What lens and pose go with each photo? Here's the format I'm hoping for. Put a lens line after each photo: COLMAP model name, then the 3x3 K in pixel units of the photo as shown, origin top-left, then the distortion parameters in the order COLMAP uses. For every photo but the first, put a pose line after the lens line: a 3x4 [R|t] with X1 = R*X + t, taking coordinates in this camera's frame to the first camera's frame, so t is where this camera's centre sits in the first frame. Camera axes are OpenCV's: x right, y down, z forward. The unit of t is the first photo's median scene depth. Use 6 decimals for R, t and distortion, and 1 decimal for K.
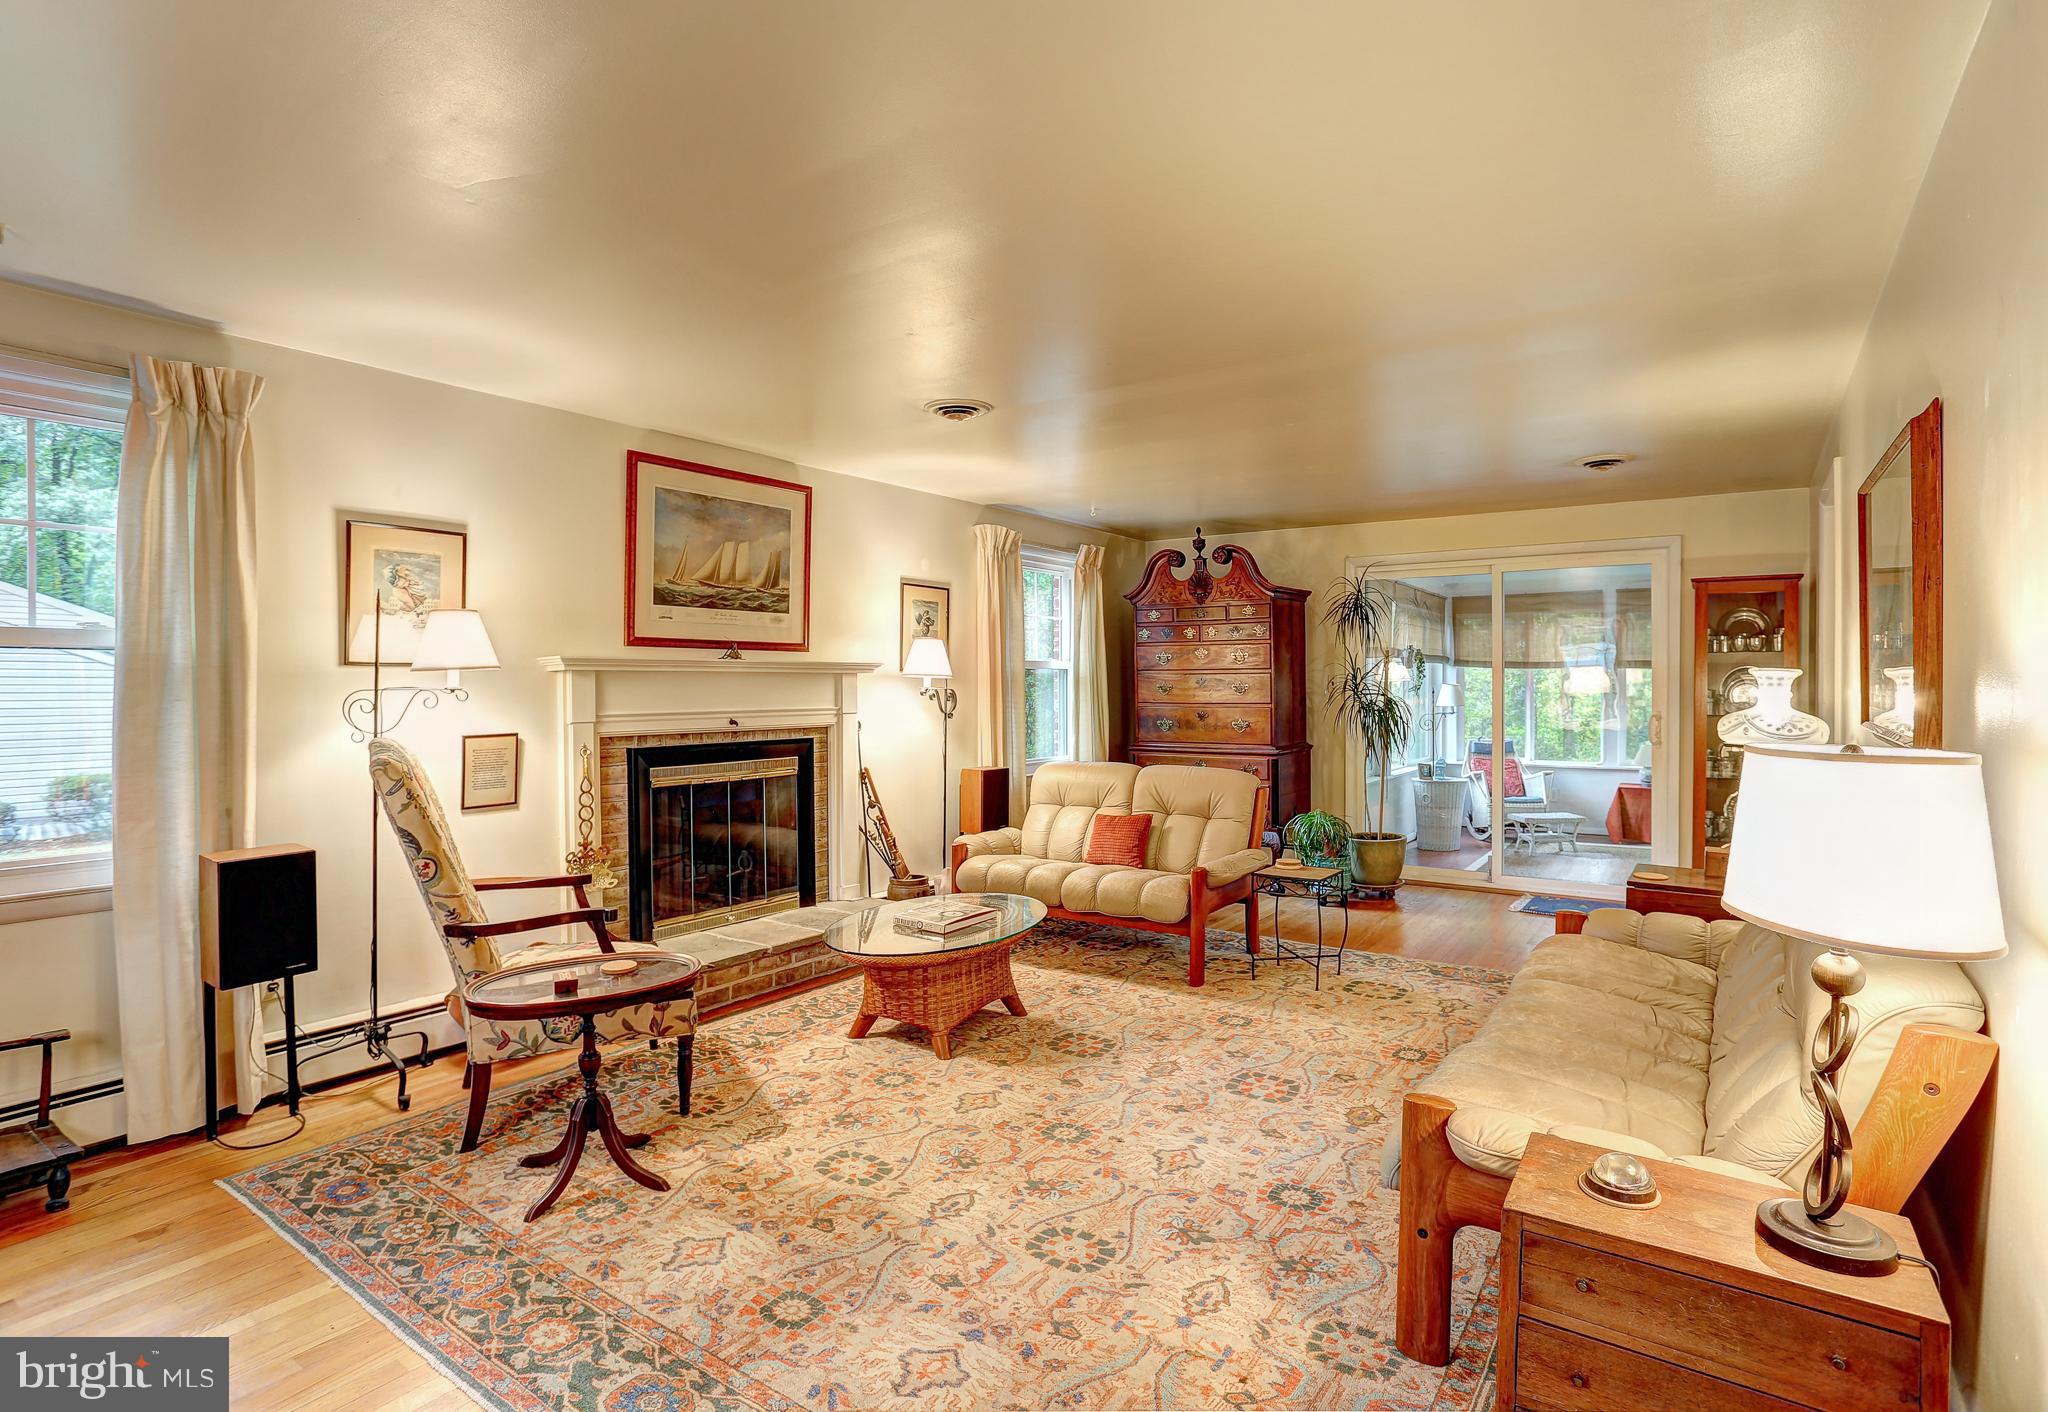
lens RADIAL K [[995.7, 0, 1028.3], [0, 995.7, 689.4], [0, 0, 1]] dist [0.002715, 0.000522]
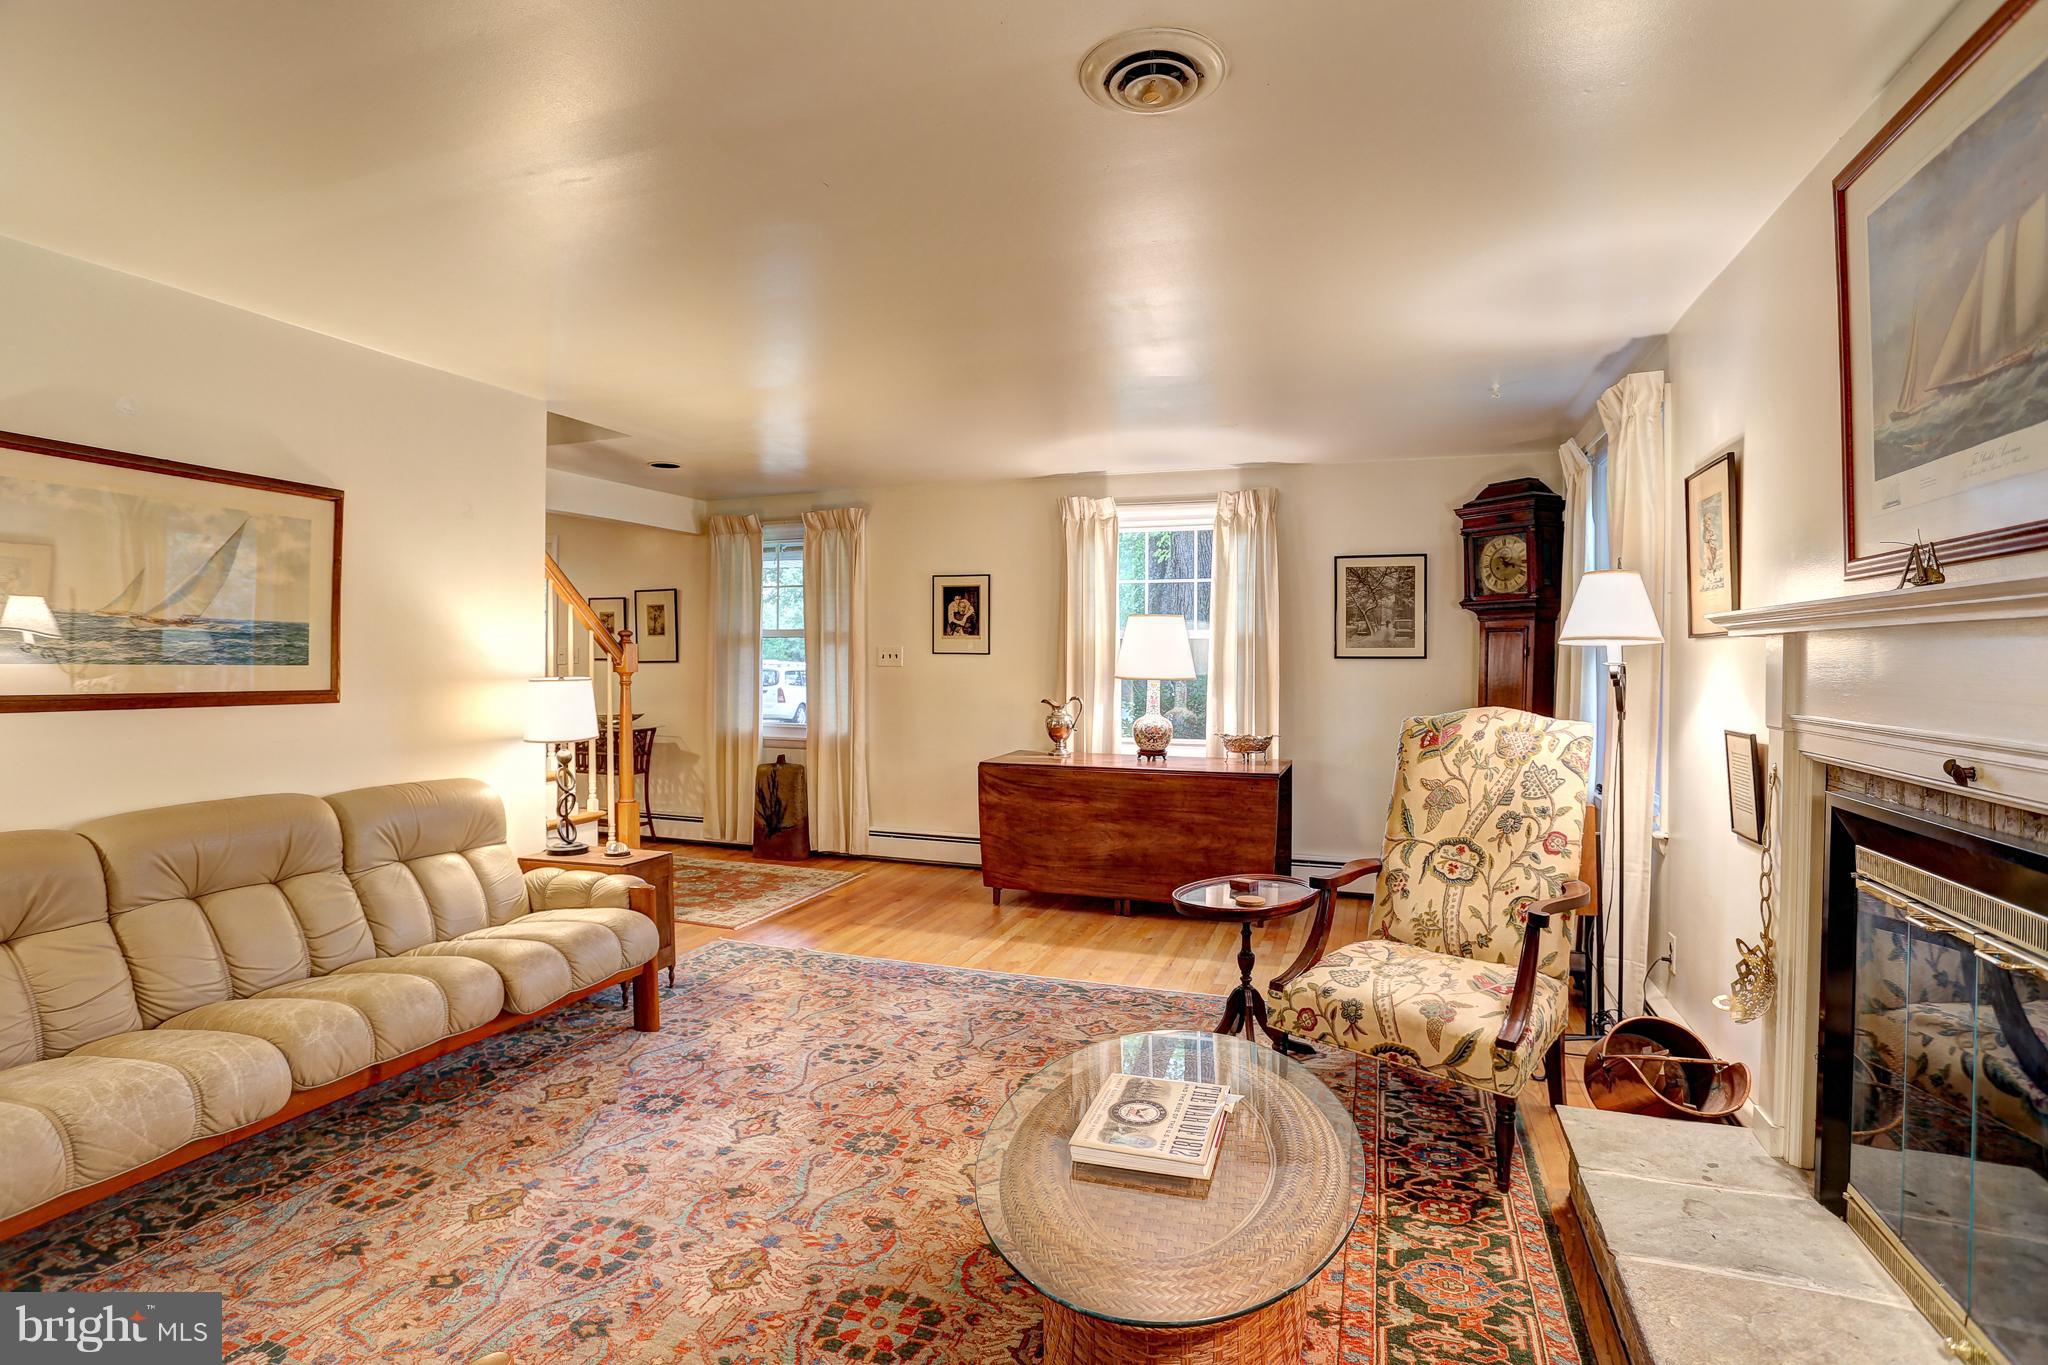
lens RADIAL K [[991.4, 0, 1027.1], [0, 991.4, 674.5], [0, 0, 1]] dist [-0.027779, 0.002558]
pose [[-0.958699, 0.004395, -0.284388, 0.157266], [-0.001764, 0.999769, 0.021398, -0.009135], [0.284416, 0.021016, -0.958471, 1.903999]]
